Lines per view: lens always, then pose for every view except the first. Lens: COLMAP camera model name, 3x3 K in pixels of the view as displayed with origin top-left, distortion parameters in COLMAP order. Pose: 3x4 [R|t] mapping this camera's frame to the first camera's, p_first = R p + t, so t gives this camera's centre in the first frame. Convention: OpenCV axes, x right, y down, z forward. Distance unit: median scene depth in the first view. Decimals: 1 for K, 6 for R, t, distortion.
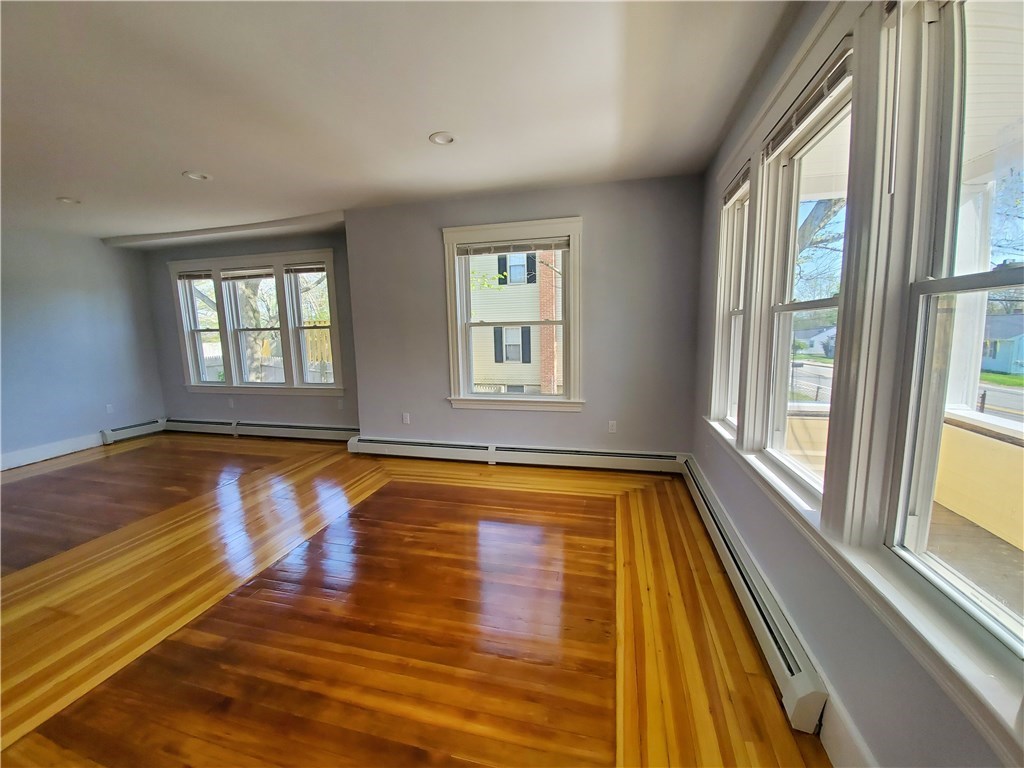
lens RADIAL K [[404.5, 0, 513.9], [0, 404.5, 381.4], [0, 0, 1]] dist [-0.002389, -0.008478]
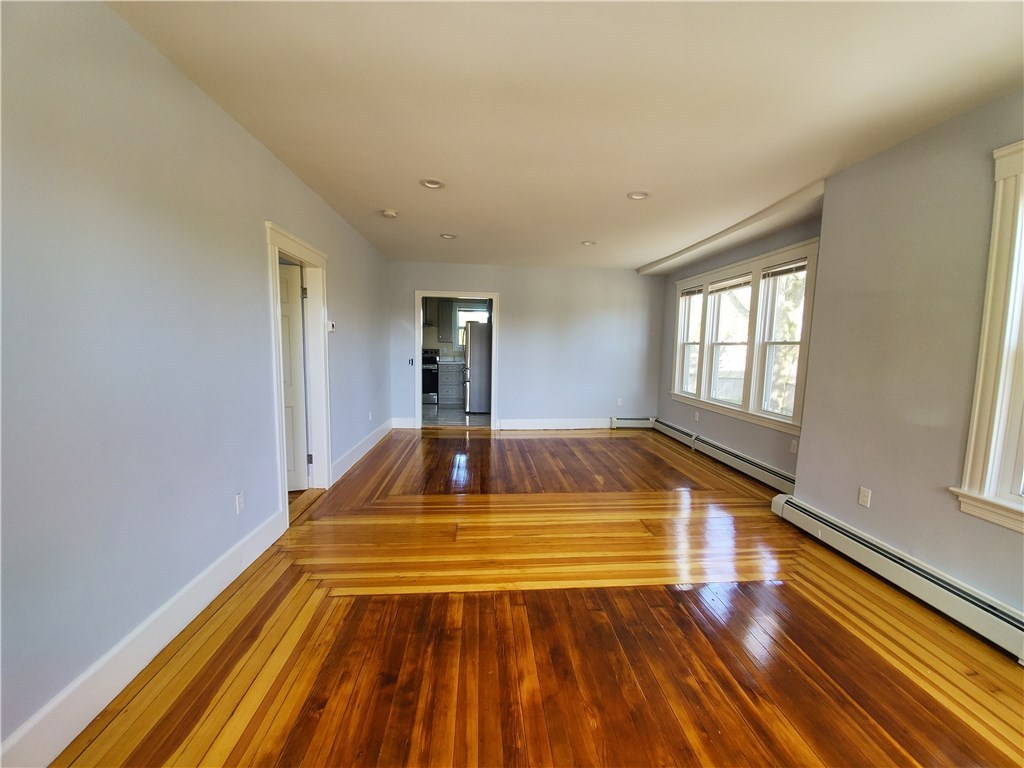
lens RADIAL K [[404.5, 0, 517.5], [0, 404.5, 380.5], [0, 0, 1]] dist [-0.002389, -0.008478]
pose [[0.312299, 0.109549, -0.943646, 0.102973], [-0.145670, 0.987103, 0.066385, -0.037881], [0.938749, 0.116729, 0.324229, 0.269172]]
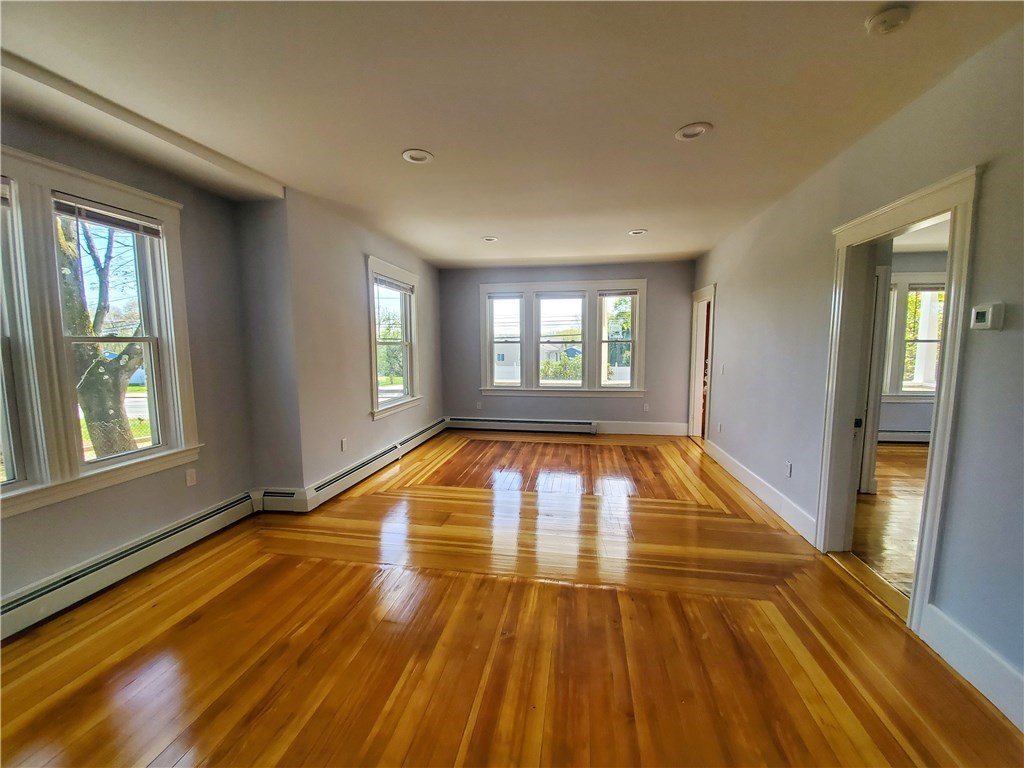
lens RADIAL K [[404.5, 0, 520.9], [0, 404.5, 392.0], [0, 0, 1]] dist [-0.002389, -0.008478]
pose [[-0.084576, -0.099650, 0.991422, -1.028884], [0.137057, 0.984366, 0.110633, -0.059982], [-0.986946, 0.145238, -0.069596, 0.577489]]
